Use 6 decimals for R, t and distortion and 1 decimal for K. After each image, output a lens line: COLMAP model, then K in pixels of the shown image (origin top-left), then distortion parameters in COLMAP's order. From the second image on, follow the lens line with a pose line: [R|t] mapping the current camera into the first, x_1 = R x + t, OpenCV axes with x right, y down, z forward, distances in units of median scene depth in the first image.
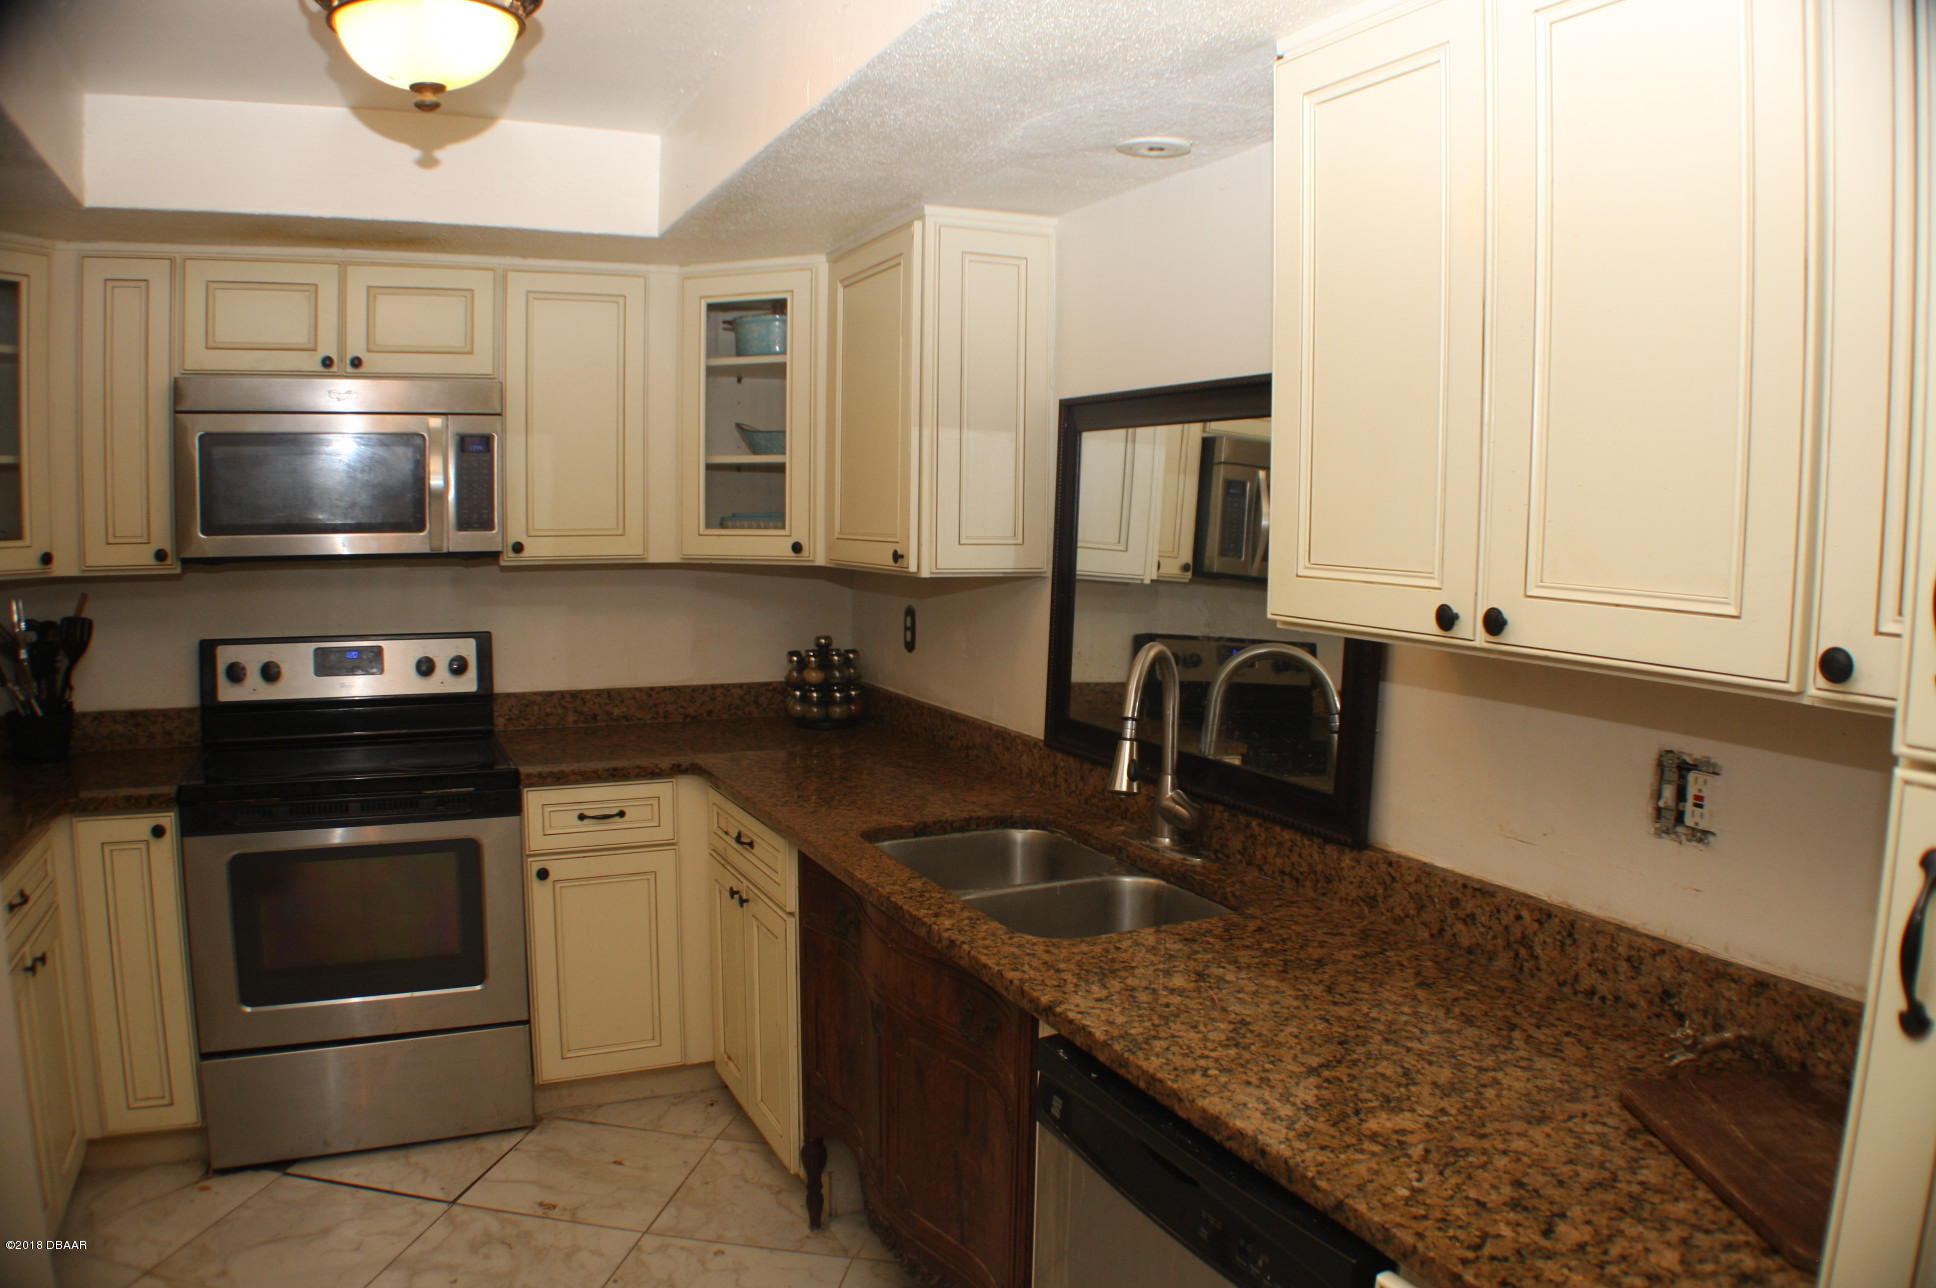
lens RADIAL K [[1378.3, 0, 940.8], [0, 1378.3, 638.4], [0, 0, 1]] dist [-0.196695, 0.070272]
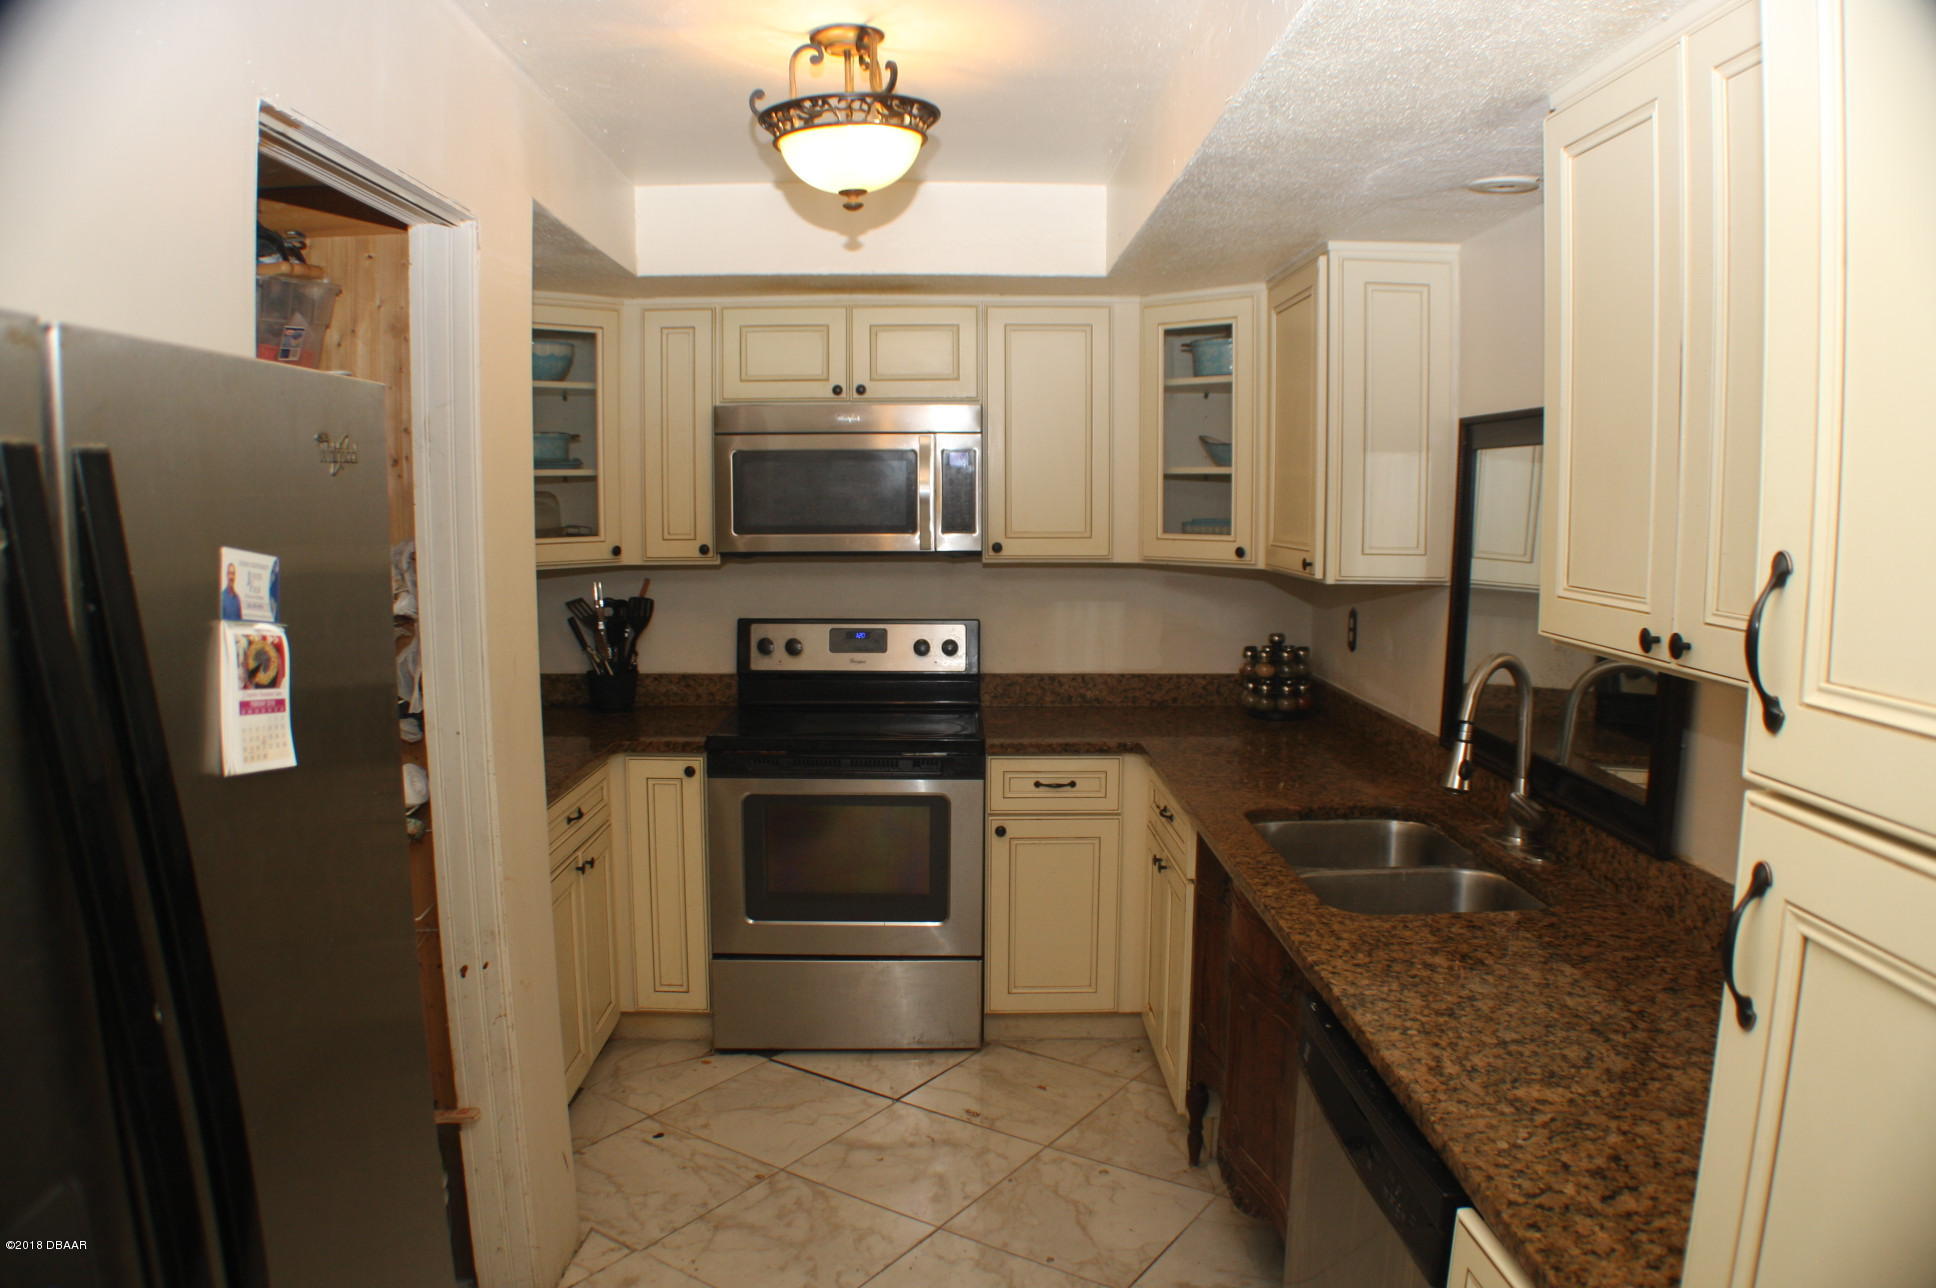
lens RADIAL K [[1378.3, 0, 940.8], [0, 1378.3, 638.4], [0, 0, 1]] dist [-0.196695, 0.070272]
pose [[0.907783, 0.036792, -0.417823, 0.154609], [-0.033172, 0.999323, 0.015926, -0.007736], [0.418126, -0.000598, 0.908389, -0.097331]]
